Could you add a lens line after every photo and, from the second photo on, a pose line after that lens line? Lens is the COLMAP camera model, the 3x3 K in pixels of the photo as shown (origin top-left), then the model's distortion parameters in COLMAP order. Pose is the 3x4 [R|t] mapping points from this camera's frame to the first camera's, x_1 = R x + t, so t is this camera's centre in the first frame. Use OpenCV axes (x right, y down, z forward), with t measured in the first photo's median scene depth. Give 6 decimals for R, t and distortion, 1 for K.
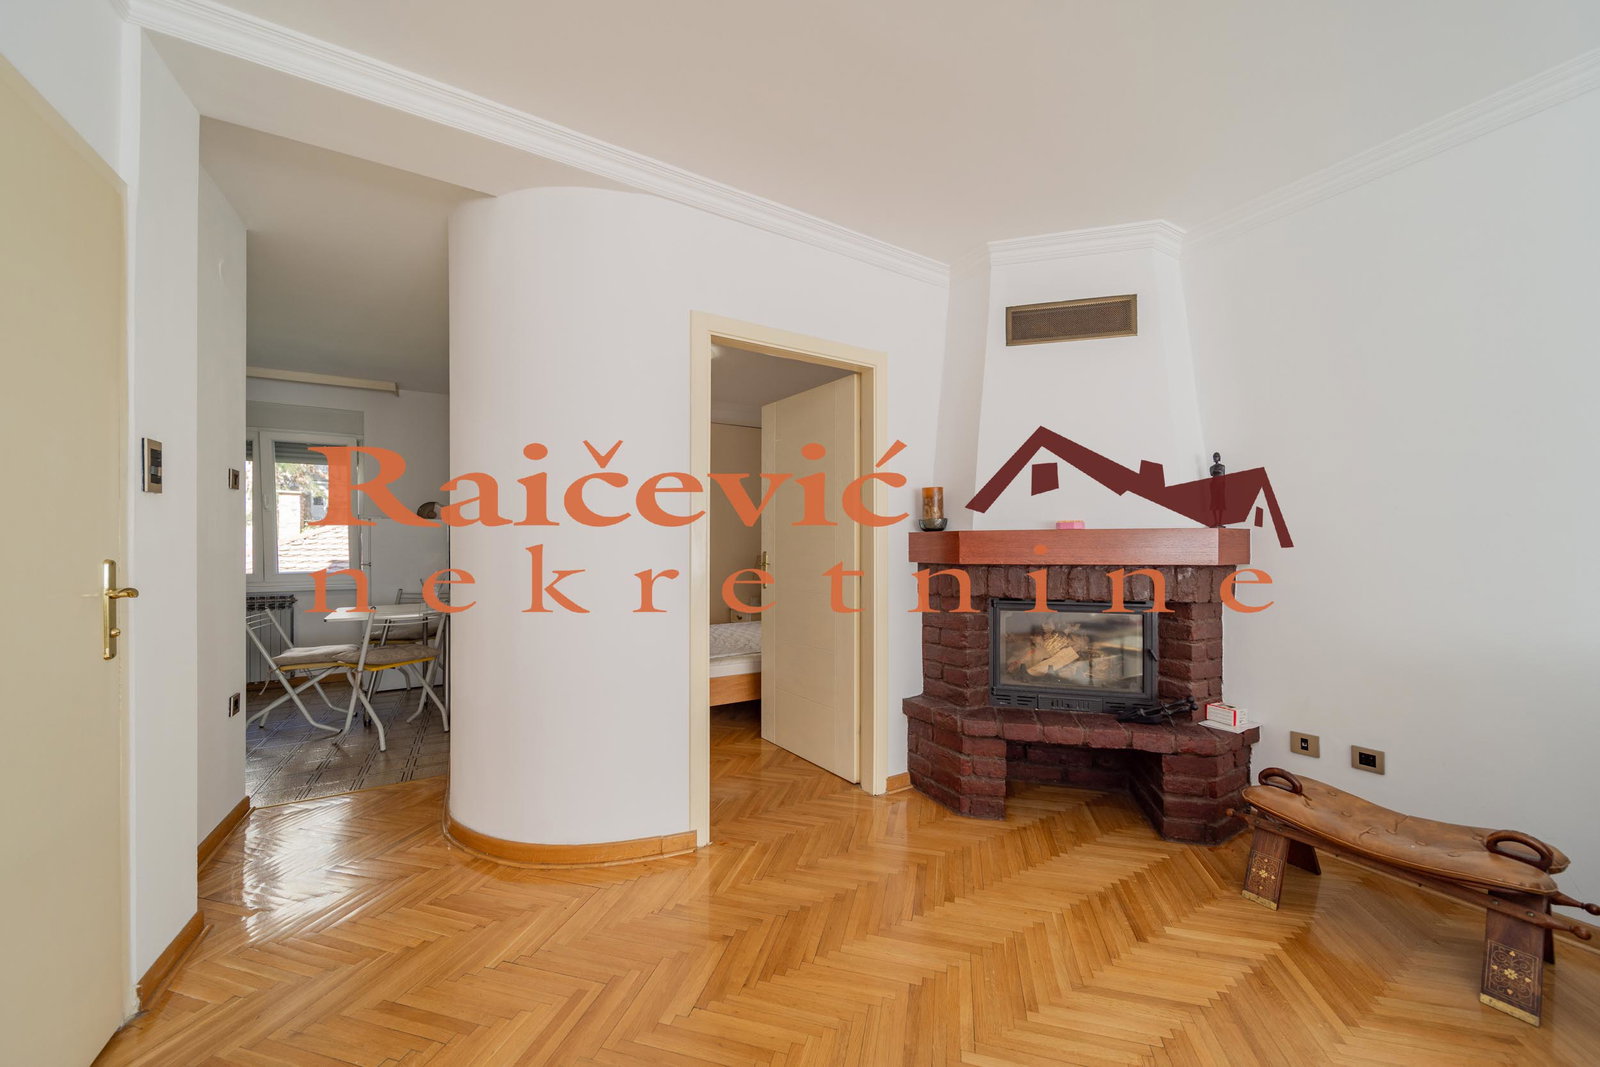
lens RADIAL K [[563.1, 0, 798.8], [0, 563.1, 546.6], [0, 0, 1]] dist [0.000644, -0.000072]
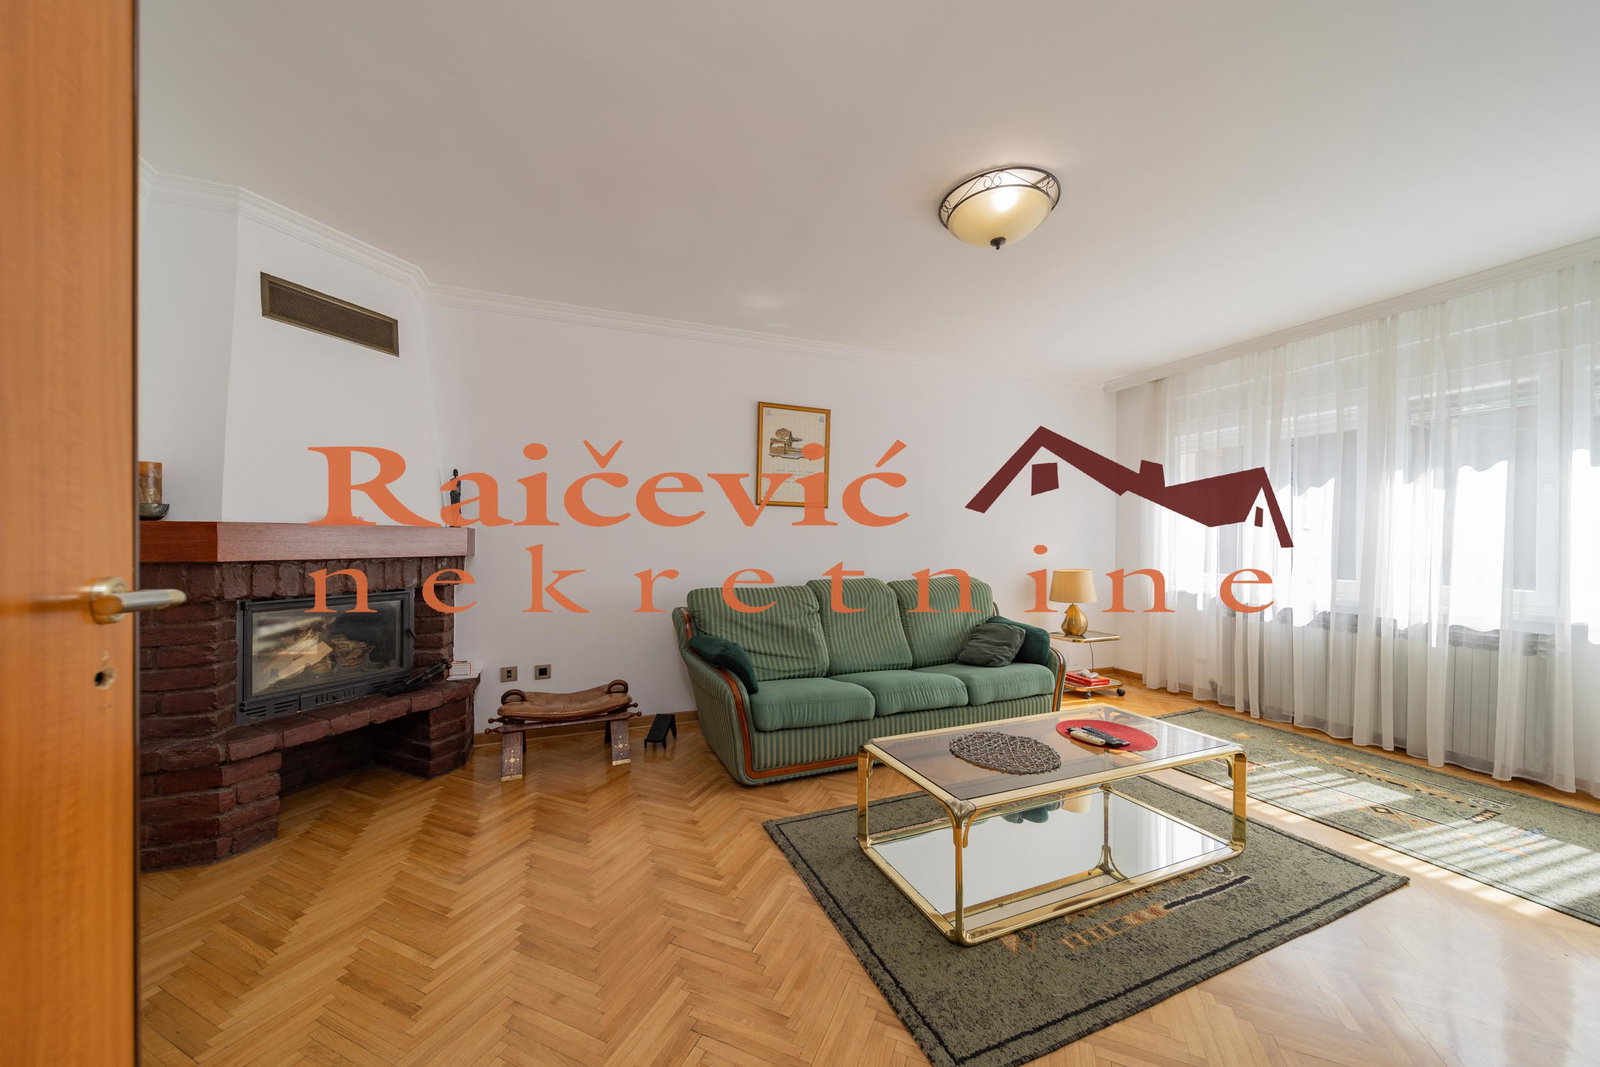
lens RADIAL K [[563.1, 0, 798.8], [0, 563.1, 546.6], [0, 0, 1]] dist [0.000644, -0.000072]
pose [[0.136715, -0.009281, 0.990567, -0.432592], [-0.009027, 0.999903, 0.010614, -0.009026], [-0.990569, -0.010393, 0.136618, 0.035084]]
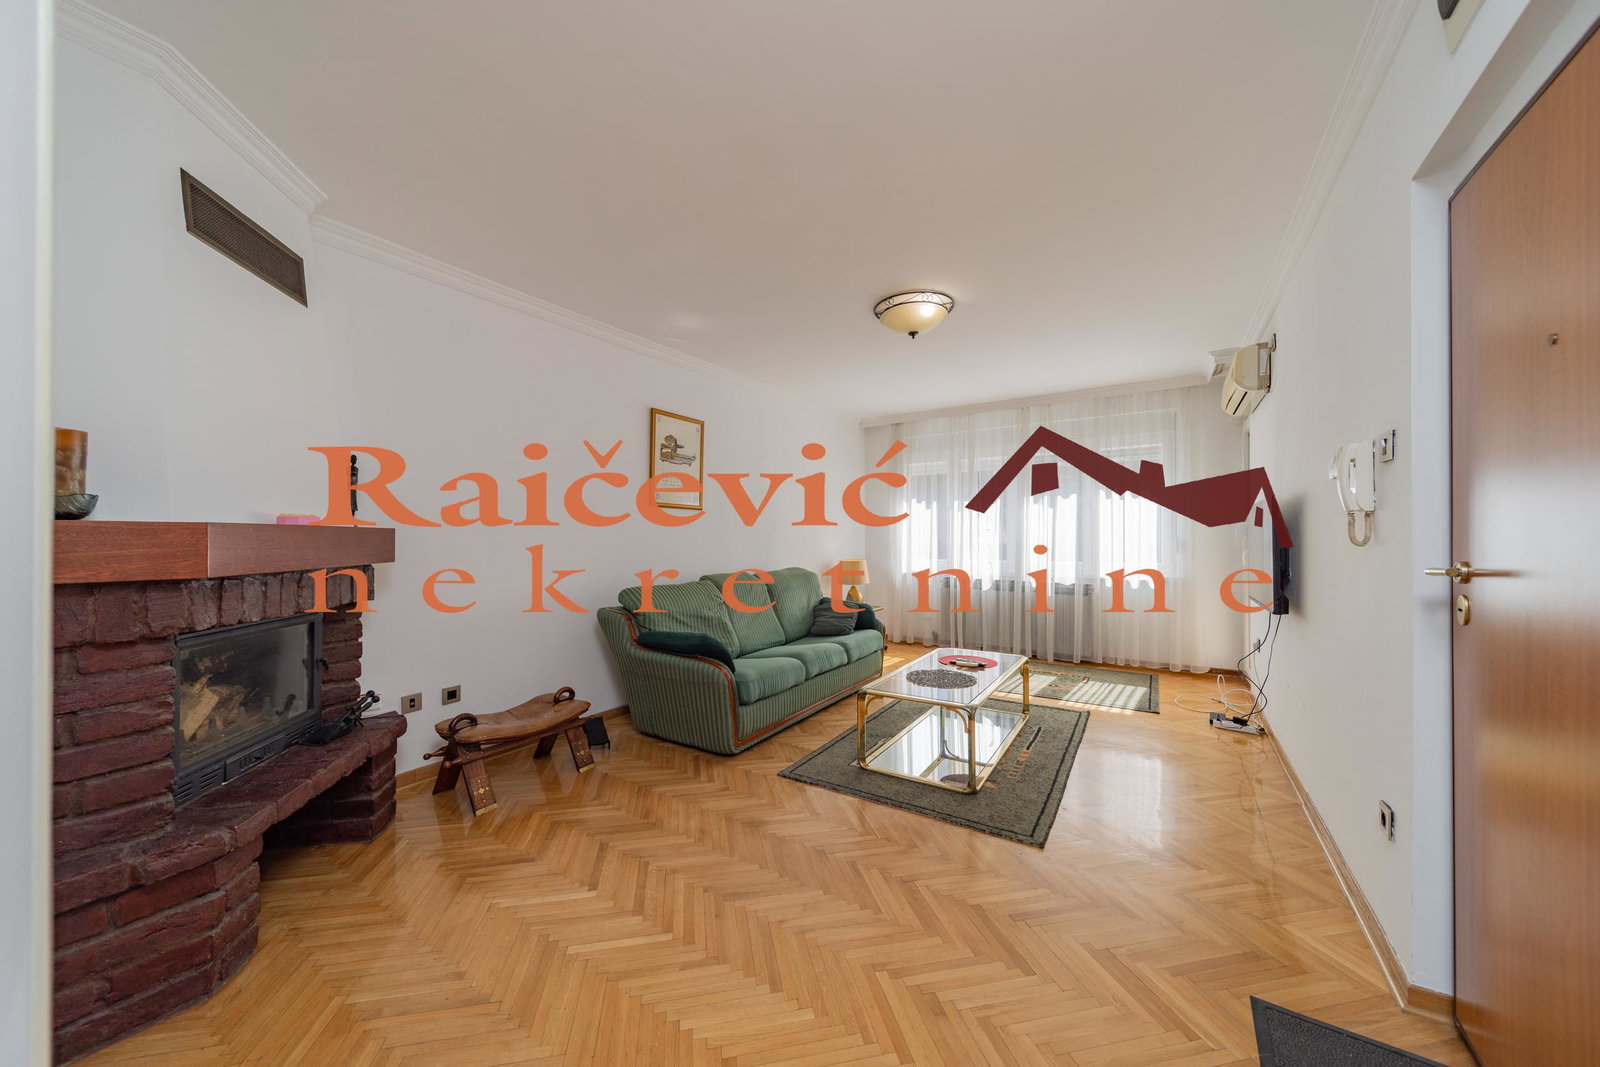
lens RADIAL K [[558.8, 0, 796.8], [0, 558.8, 541.1], [0, 0, 1]] dist [0.001282, -0.000032]
pose [[-0.451070, -0.002742, 0.892484, -0.541369], [0.000164, 0.999995, 0.003155, -0.010875], [-0.892488, 0.001570, -0.451068, 0.729431]]
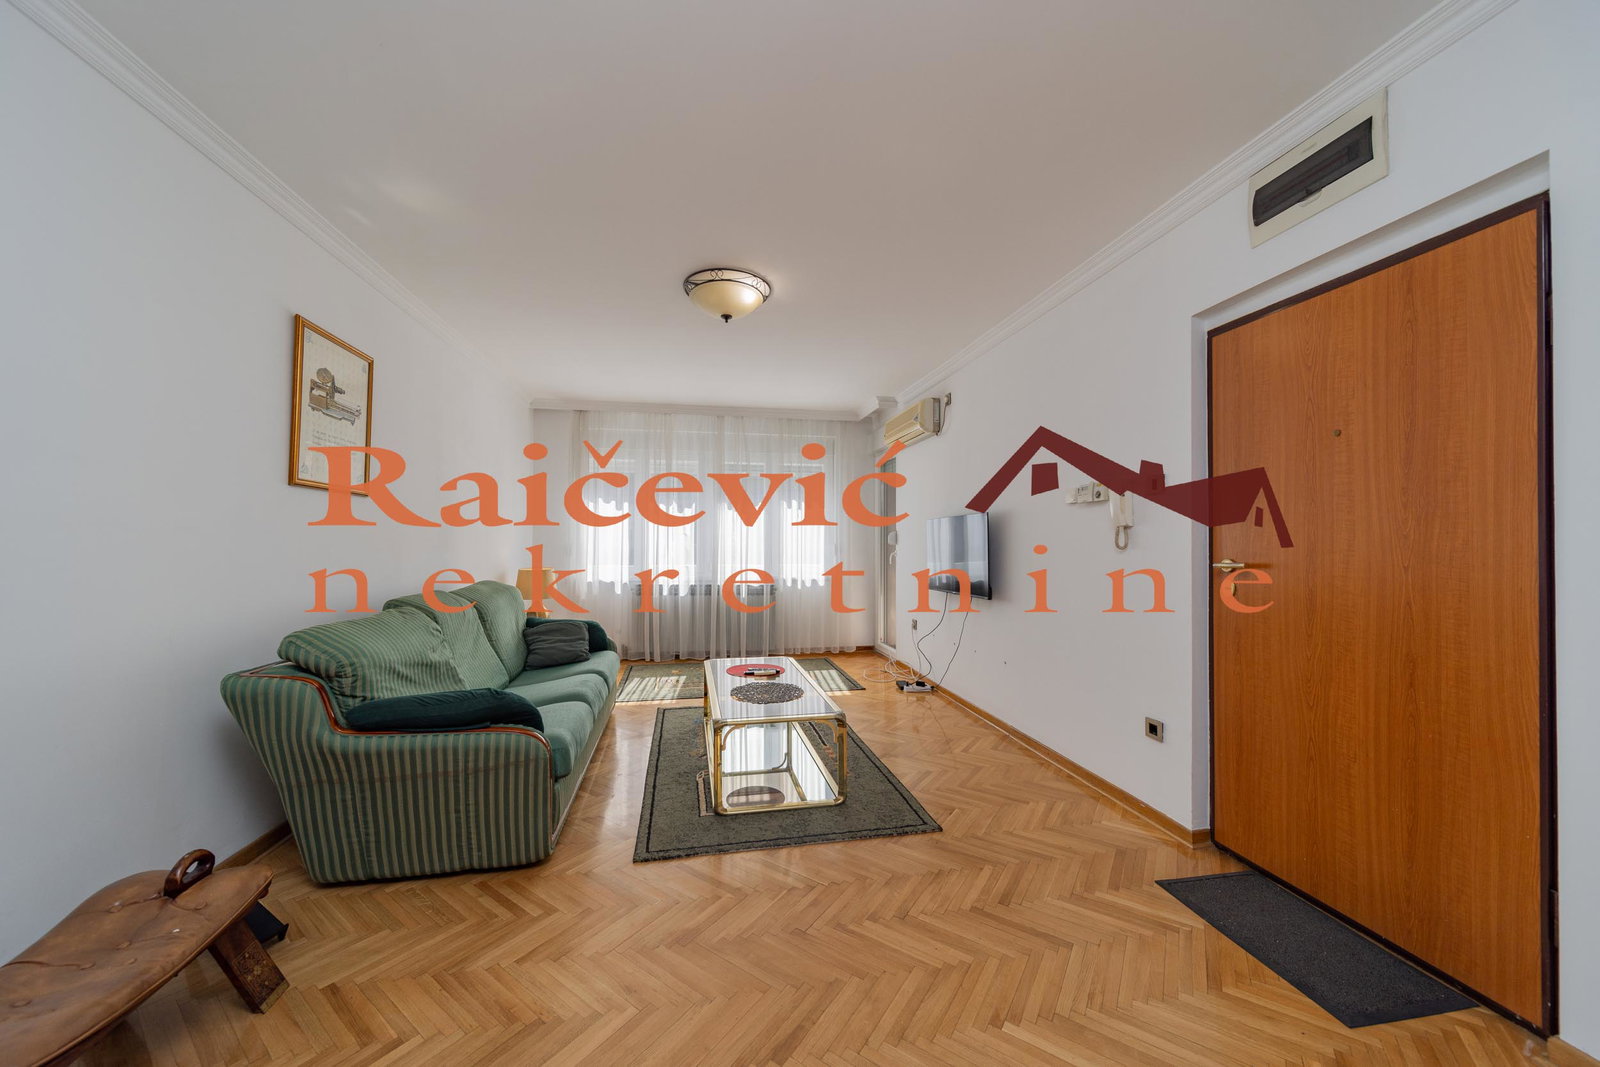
lens RADIAL K [[558.8, 0, 796.8], [0, 558.8, 541.1], [0, 0, 1]] dist [0.001282, -0.000032]
pose [[-0.941799, -0.000143, 0.336176, 0.001793], [-0.002255, 0.999980, -0.005894, -0.009588], [-0.336169, -0.006309, -0.941781, 0.976067]]
